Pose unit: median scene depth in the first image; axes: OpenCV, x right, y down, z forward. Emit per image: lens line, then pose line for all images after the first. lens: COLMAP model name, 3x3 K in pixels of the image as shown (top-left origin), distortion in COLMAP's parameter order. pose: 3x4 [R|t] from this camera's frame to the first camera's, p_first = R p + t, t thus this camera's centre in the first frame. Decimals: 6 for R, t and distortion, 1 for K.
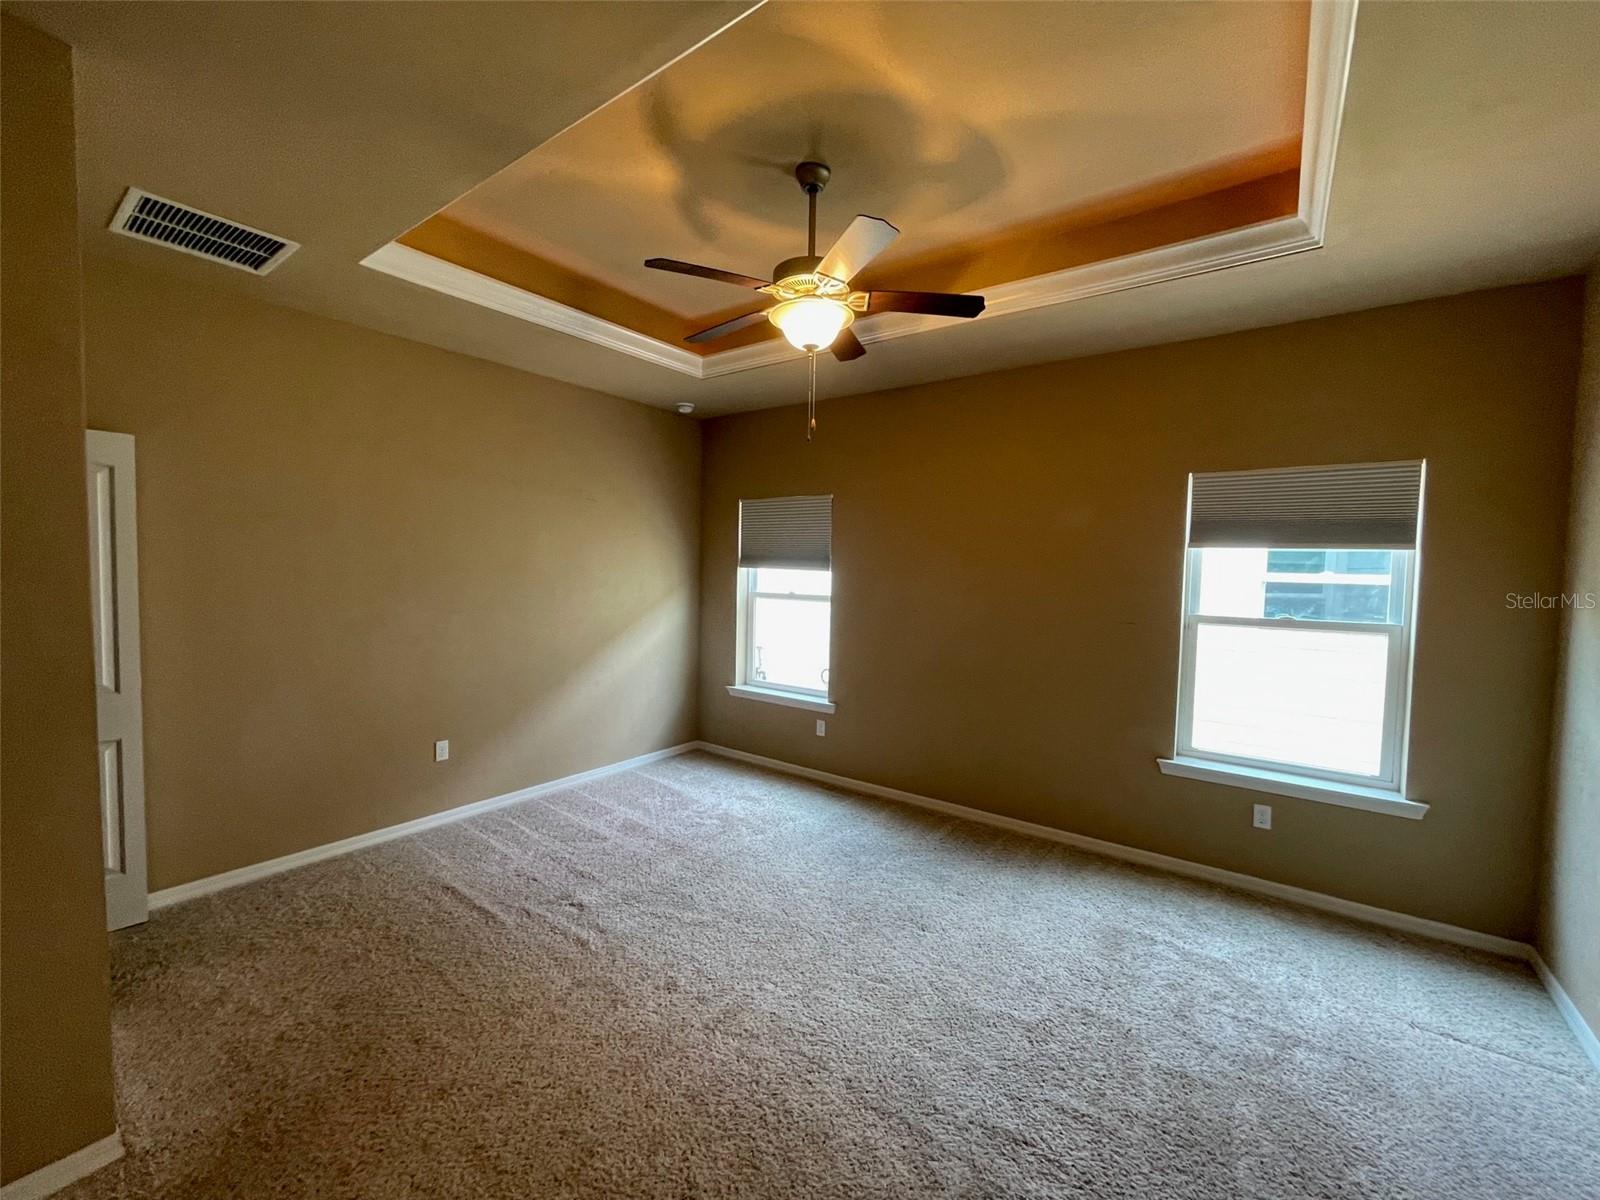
lens RADIAL K [[644.9, 0, 799.1], [0, 644.9, 595.8], [0, 0, 1]] dist [0.002183, -0.000549]
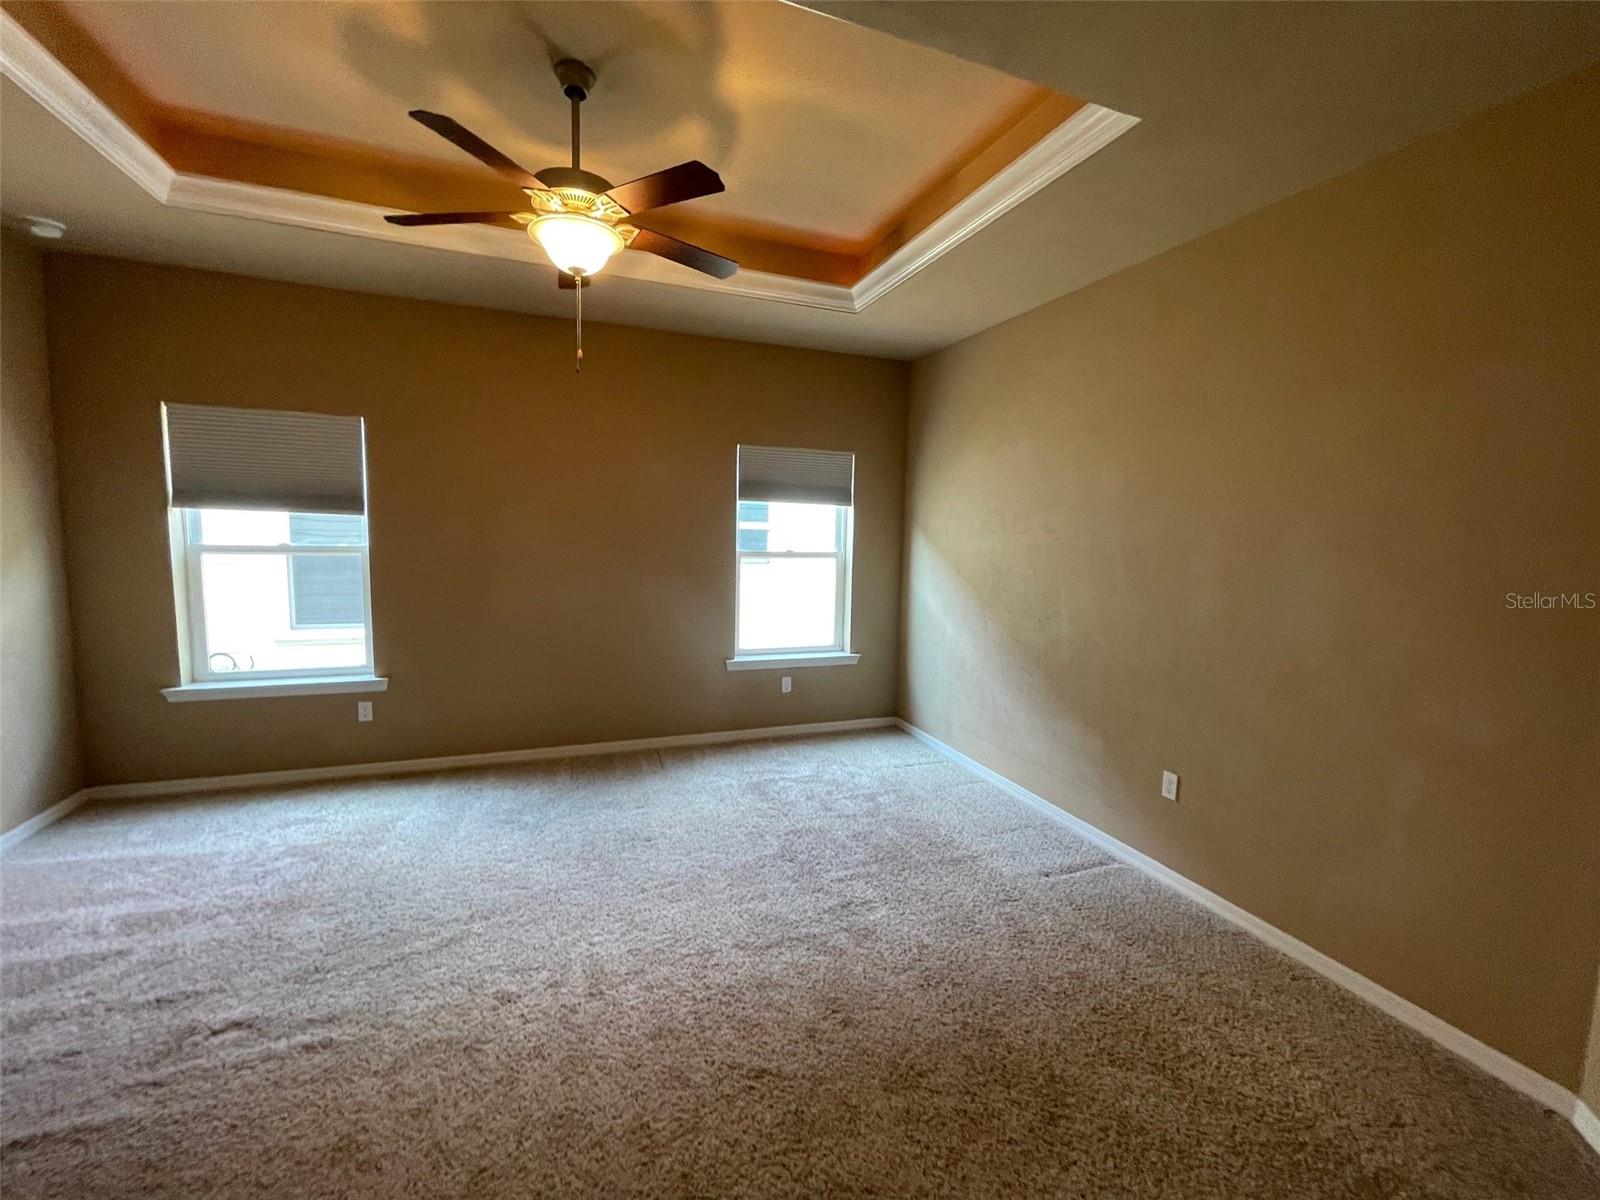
lens RADIAL K [[644.9, 0, 799.1], [0, 644.9, 595.8], [0, 0, 1]] dist [0.002183, -0.000549]
pose [[0.555073, -0.091434, 0.826761, -0.477998], [0.027172, 0.995403, 0.091842, 0.004067], [-0.831358, -0.028514, 0.555005, 0.162383]]
